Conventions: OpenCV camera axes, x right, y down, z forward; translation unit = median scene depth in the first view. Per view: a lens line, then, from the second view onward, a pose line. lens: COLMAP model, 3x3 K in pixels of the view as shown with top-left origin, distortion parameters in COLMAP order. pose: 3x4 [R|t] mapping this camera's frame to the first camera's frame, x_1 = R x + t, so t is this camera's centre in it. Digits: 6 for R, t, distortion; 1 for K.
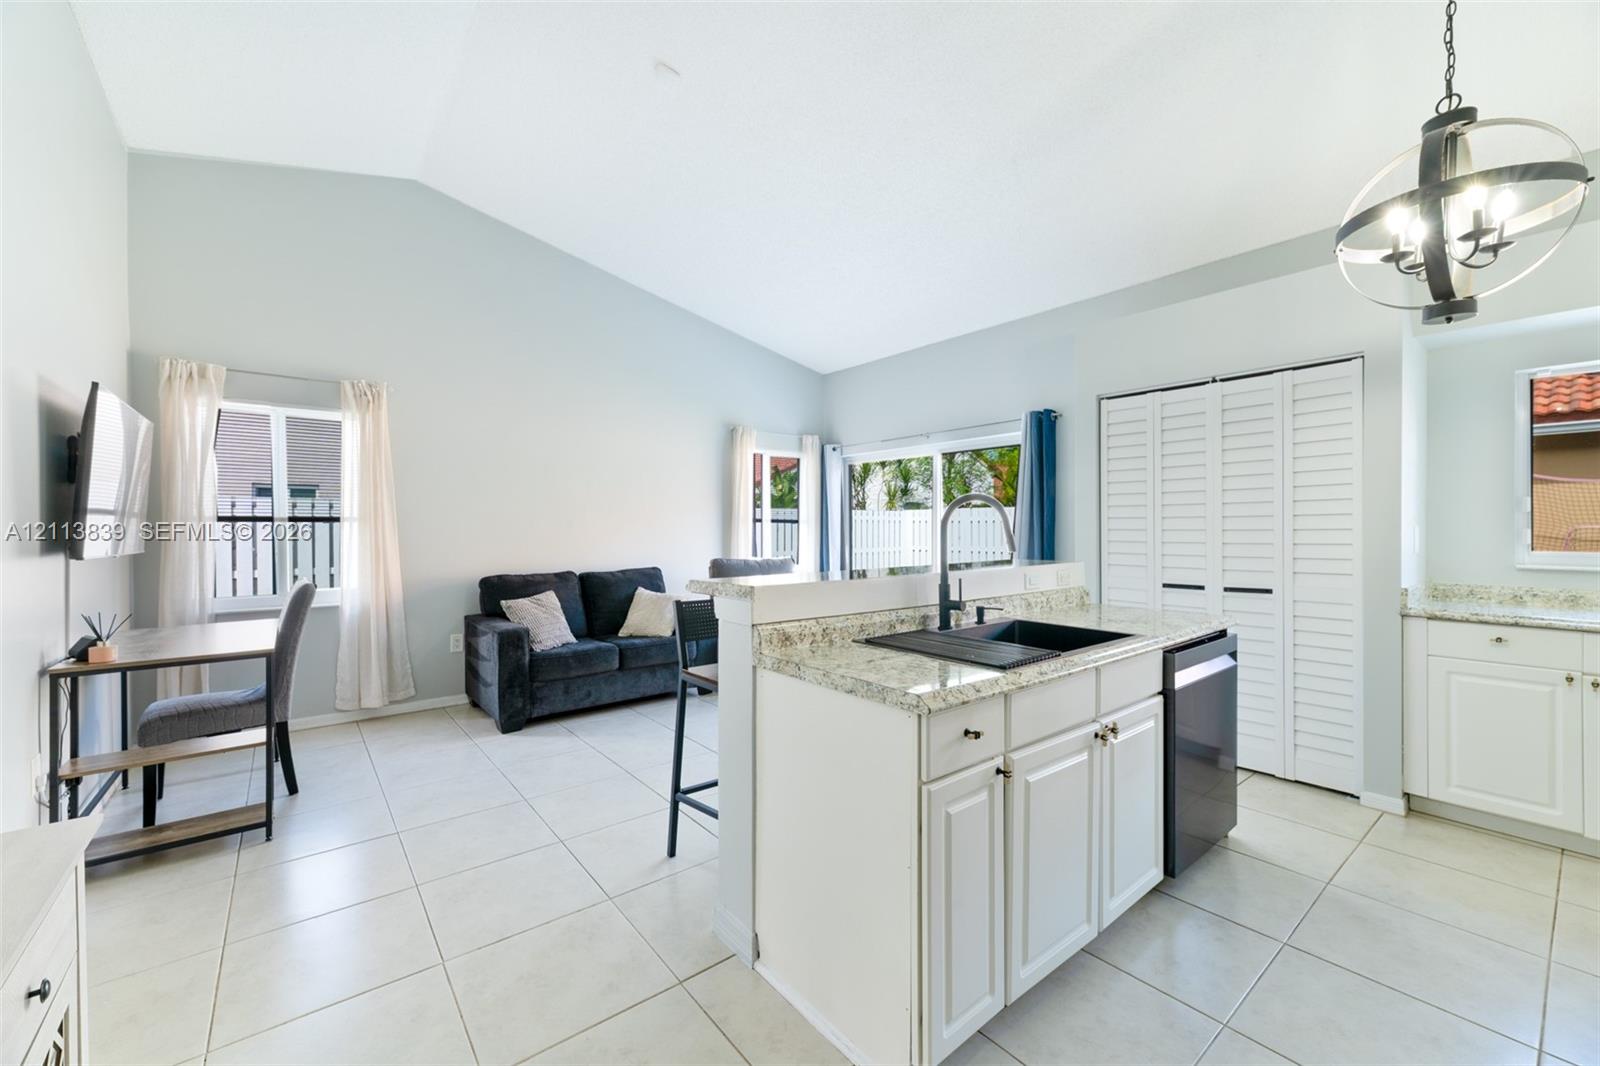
lens RADIAL K [[640.2, 0, 798.0], [0, 640.2, 530.3], [0, 0, 1]] dist [0.011170, -0.002156]
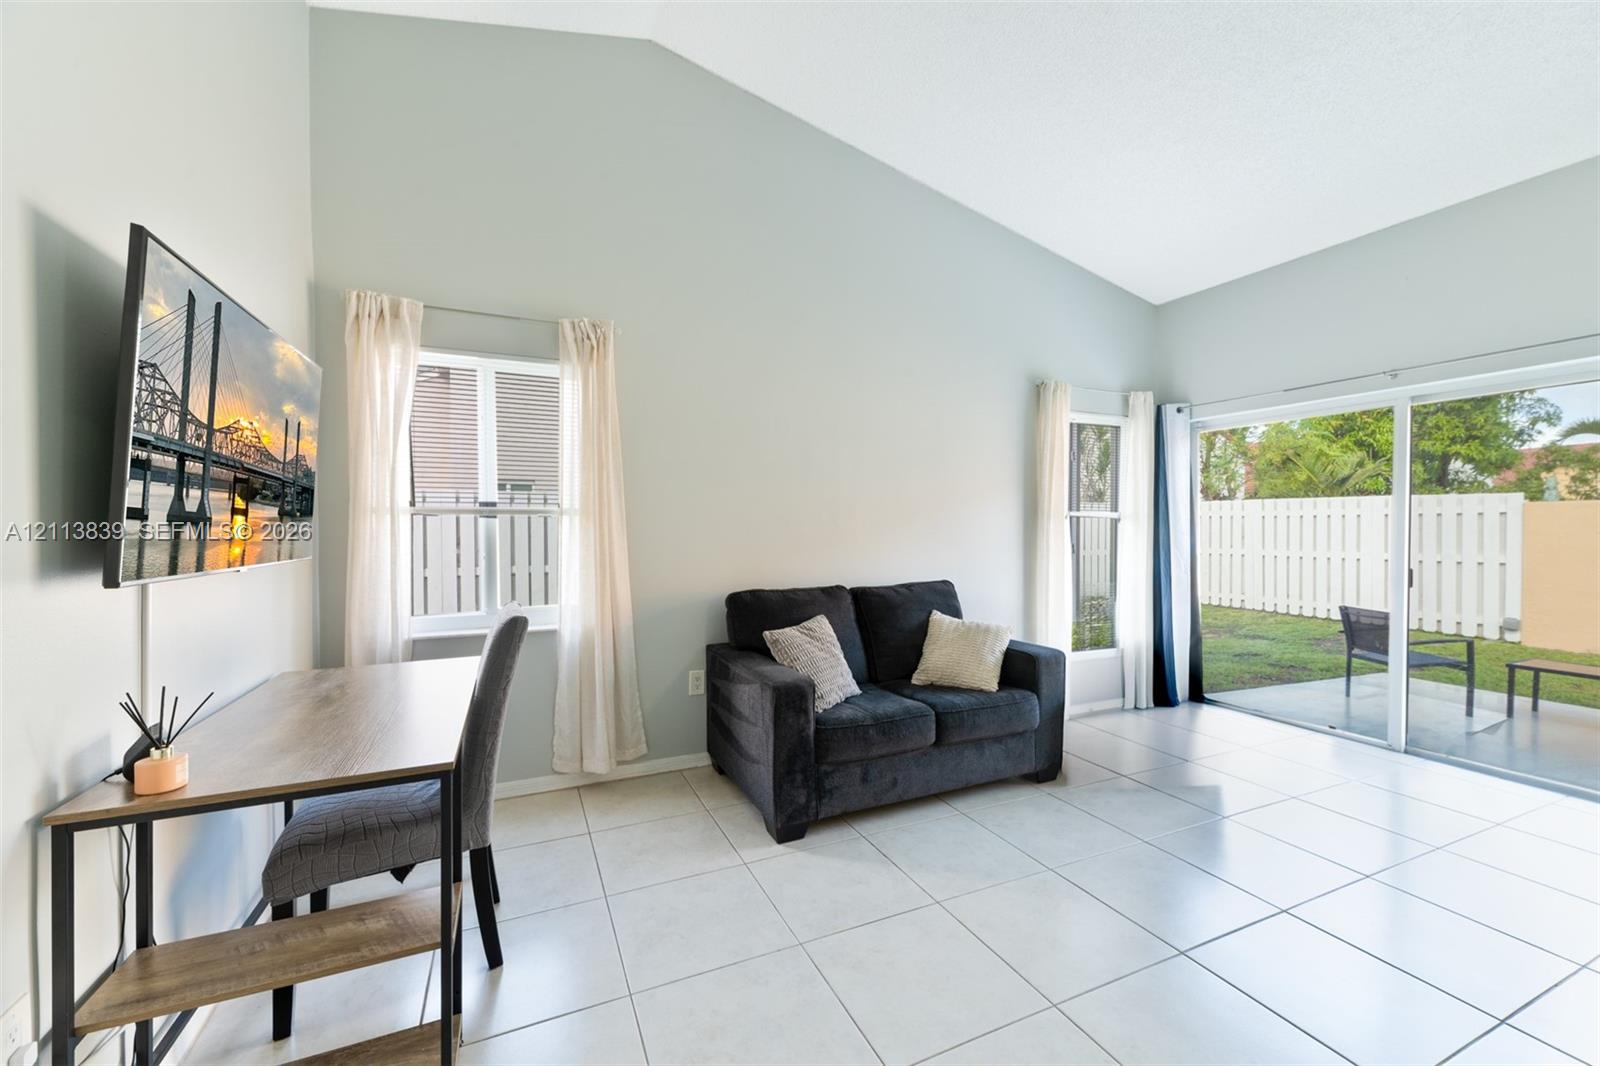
lens RADIAL K [[640.2, 0, 795.6], [0, 640.2, 532.2], [0, 0, 1]] dist [0.011170, -0.002156]
pose [[0.967807, 0.005712, -0.251628, -0.261736], [-0.003425, 0.999949, 0.009529, -0.001654], [0.251669, -0.008361, 0.967777, 0.355354]]
